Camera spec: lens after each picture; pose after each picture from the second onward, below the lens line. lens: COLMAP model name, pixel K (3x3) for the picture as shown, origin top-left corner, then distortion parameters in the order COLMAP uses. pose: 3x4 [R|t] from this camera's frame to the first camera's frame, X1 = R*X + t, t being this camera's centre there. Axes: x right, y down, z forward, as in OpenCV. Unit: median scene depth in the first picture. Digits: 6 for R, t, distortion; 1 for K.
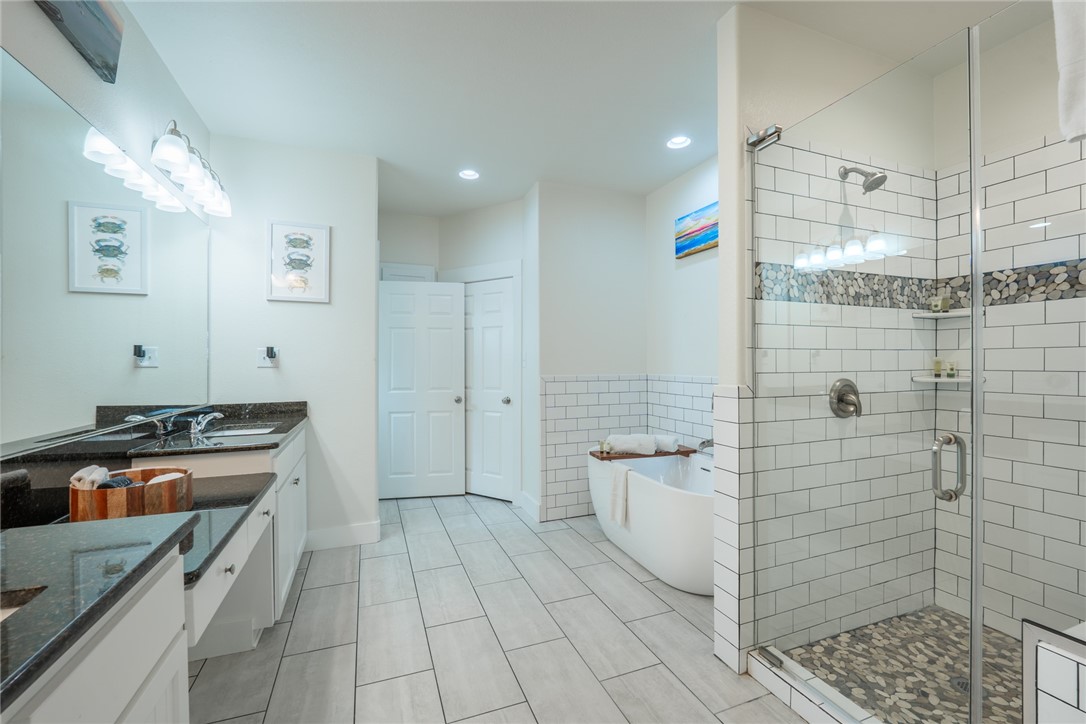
lens RADIAL K [[444.0, 0, 536.2], [0, 444.0, 362.1], [0, 0, 1]] dist [-0.000175, -0.004499]
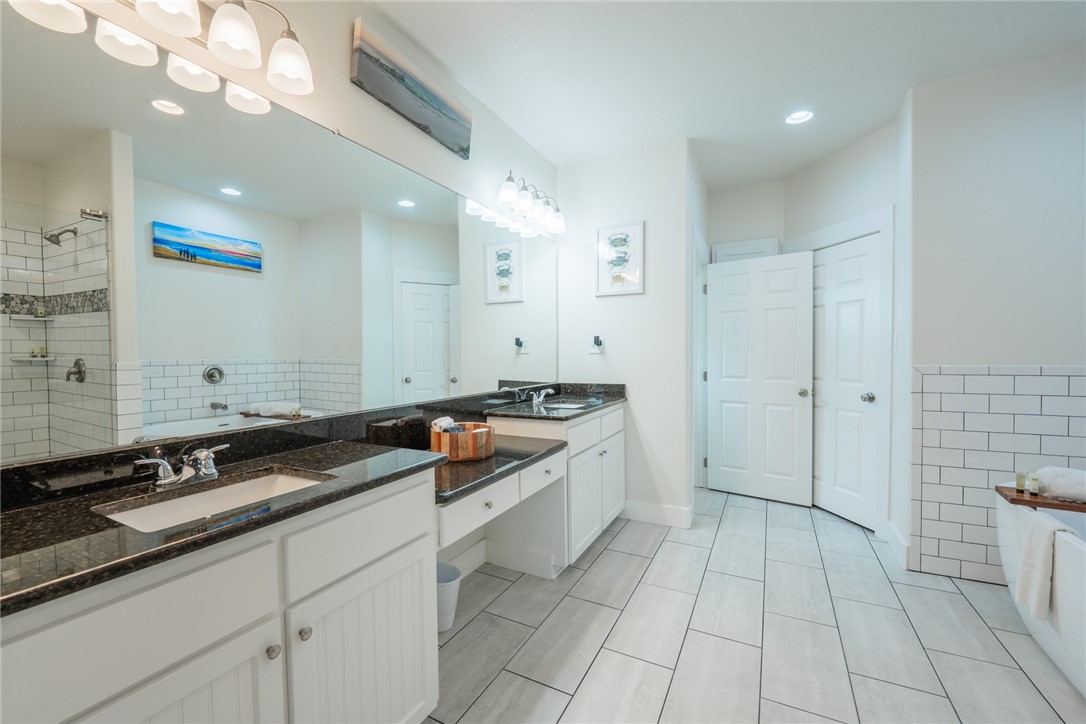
lens RADIAL K [[444.0, 0, 536.2], [0, 444.0, 362.1], [0, 0, 1]] dist [-0.000175, -0.004499]
pose [[0.658713, 0.012475, -0.752291, 0.173823], [0.008677, 0.999670, 0.024175, 0.004190], [0.752344, -0.022452, 0.658388, 0.104356]]
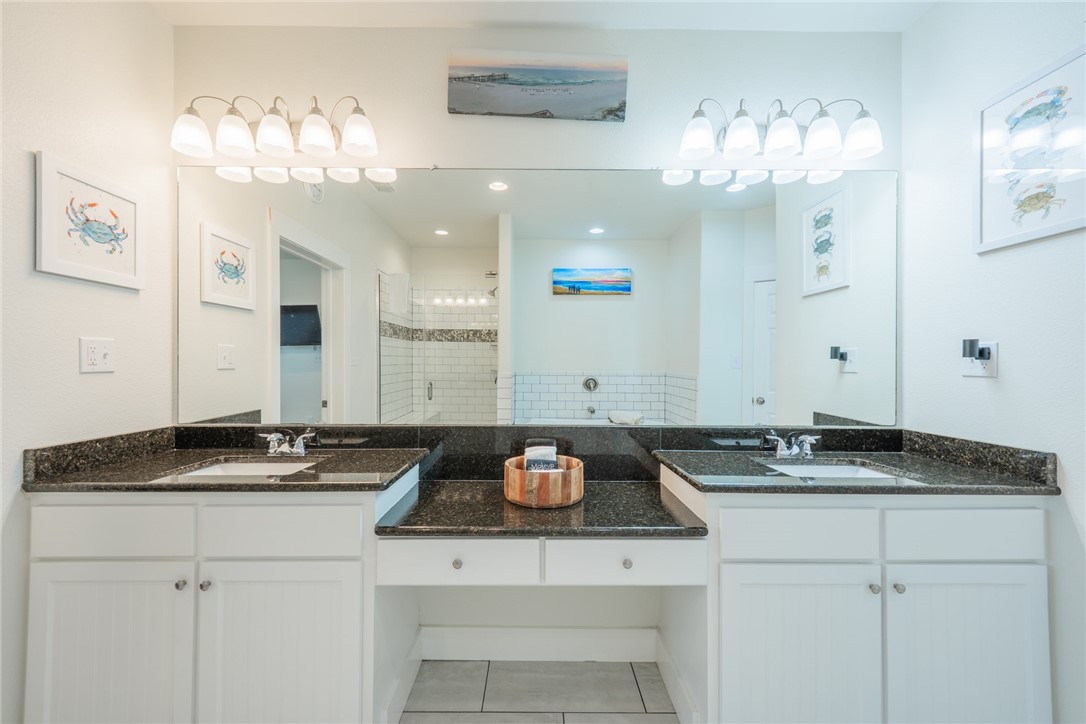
lens RADIAL K [[437.1, 0, 541.3], [0, 437.1, 364.6], [0, 0, 1]] dist [0.020634, -0.008581]
pose [[-0.351359, -0.002800, -0.936237, 0.095354], [-0.000387, 0.999996, -0.002845, -0.000737], [0.936241, -0.000637, -0.351358, 0.677108]]
